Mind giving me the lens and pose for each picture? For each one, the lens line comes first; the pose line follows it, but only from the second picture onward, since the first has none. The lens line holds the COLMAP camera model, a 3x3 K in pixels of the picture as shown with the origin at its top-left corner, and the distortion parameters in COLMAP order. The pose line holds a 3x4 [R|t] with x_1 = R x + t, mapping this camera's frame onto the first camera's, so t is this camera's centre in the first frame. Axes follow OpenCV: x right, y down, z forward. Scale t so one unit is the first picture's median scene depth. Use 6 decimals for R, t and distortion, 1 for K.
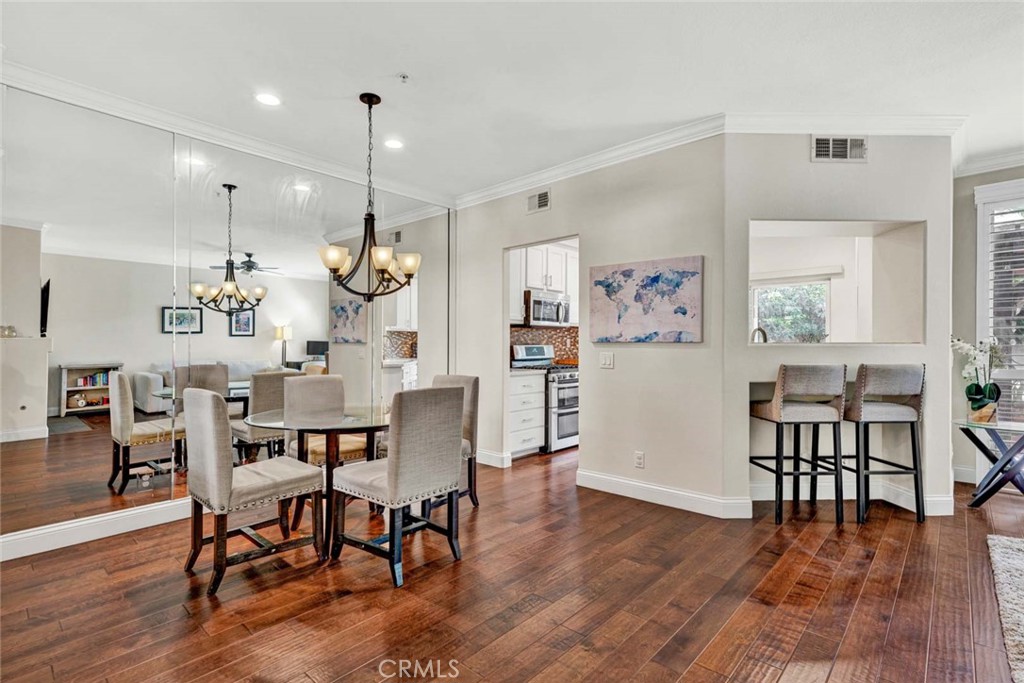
lens RADIAL K [[482.6, 0, 512.2], [0, 482.6, 337.5], [0, 0, 1]] dist [0.002120, 0.000035]
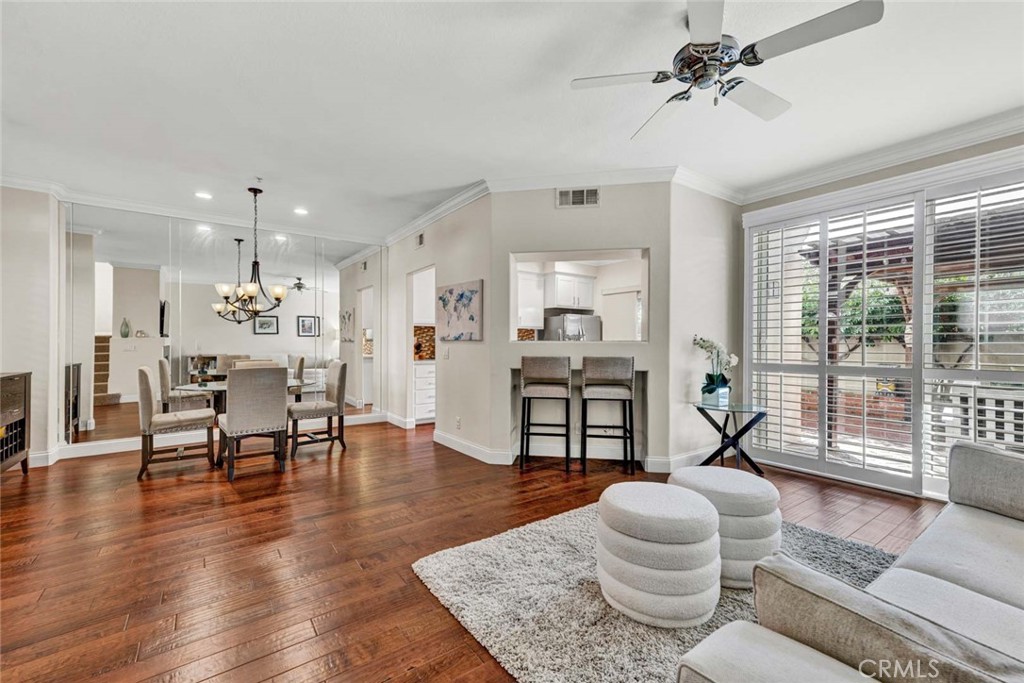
lens RADIAL K [[414.8, 0, 511.1], [0, 414.8, 338.3], [0, 0, 1]] dist [-0.003859, -0.000327]
pose [[0.981526, -0.001699, -0.191323, 0.712797], [0.002609, 0.999986, 0.004508, -0.001332], [0.191312, -0.004924, 0.981517, -0.180039]]
